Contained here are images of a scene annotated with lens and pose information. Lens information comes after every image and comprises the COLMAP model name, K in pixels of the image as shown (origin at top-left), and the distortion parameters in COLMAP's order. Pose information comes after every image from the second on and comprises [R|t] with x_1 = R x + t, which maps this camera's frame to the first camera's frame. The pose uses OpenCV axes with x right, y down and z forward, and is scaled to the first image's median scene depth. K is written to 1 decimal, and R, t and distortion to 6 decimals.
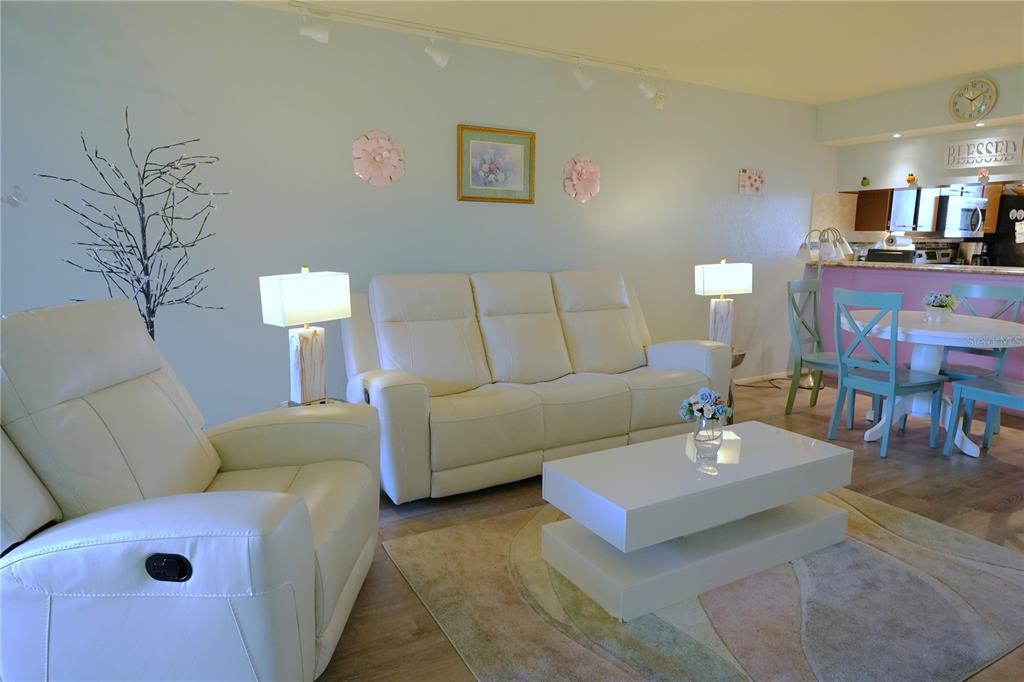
lens RADIAL K [[623.0, 0, 510.3], [0, 623.0, 340.1], [0, 0, 1]] dist [0.002063, -0.000723]
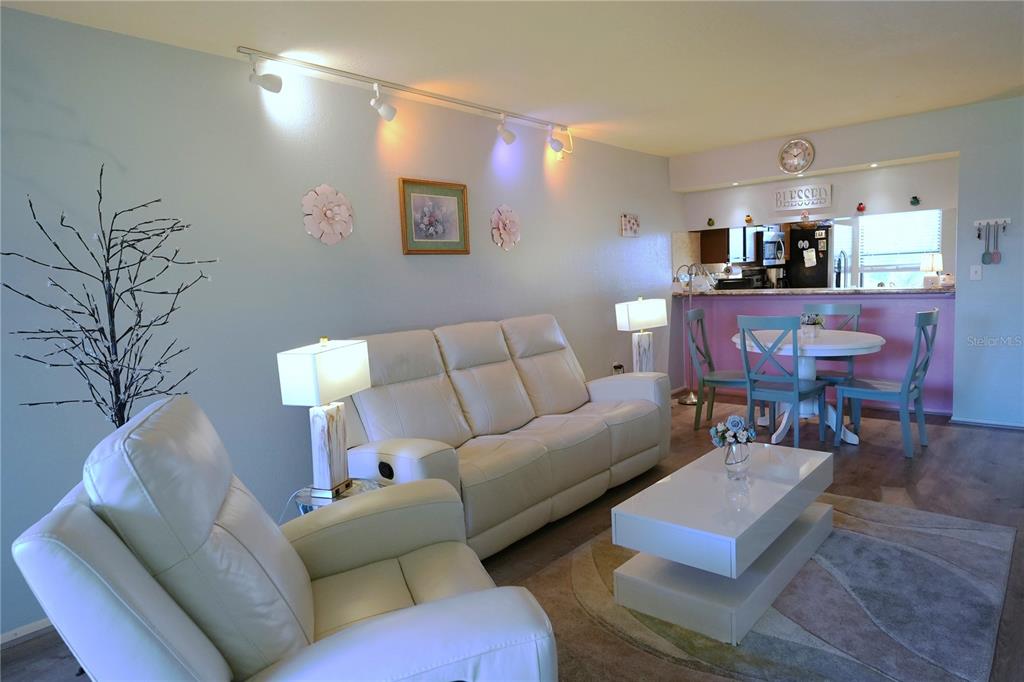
lens RADIAL K [[623.0, 0, 509.3], [0, 623.0, 342.5], [0, 0, 1]] dist [0.002063, -0.000723]
pose [[0.943361, -0.087527, 0.320015, -0.255100], [0.106435, 0.993430, -0.042045, -0.030328], [-0.314232, 0.073725, 0.946479, 0.041312]]
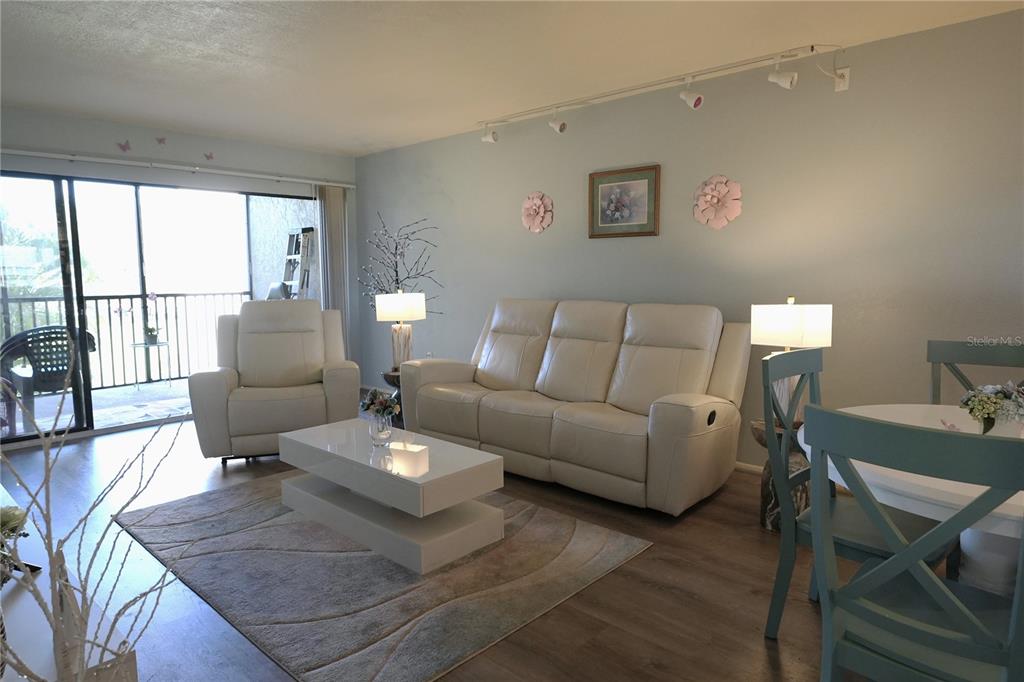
lens RADIAL K [[623.0, 0, 509.8], [0, 623.0, 340.3], [0, 0, 1]] dist [0.002063, -0.000723]
pose [[0.304611, 0.102541, -0.946941, 1.002707], [-0.139422, 0.988280, 0.062168, -0.088644], [0.942217, 0.113088, 0.315337, 0.522774]]
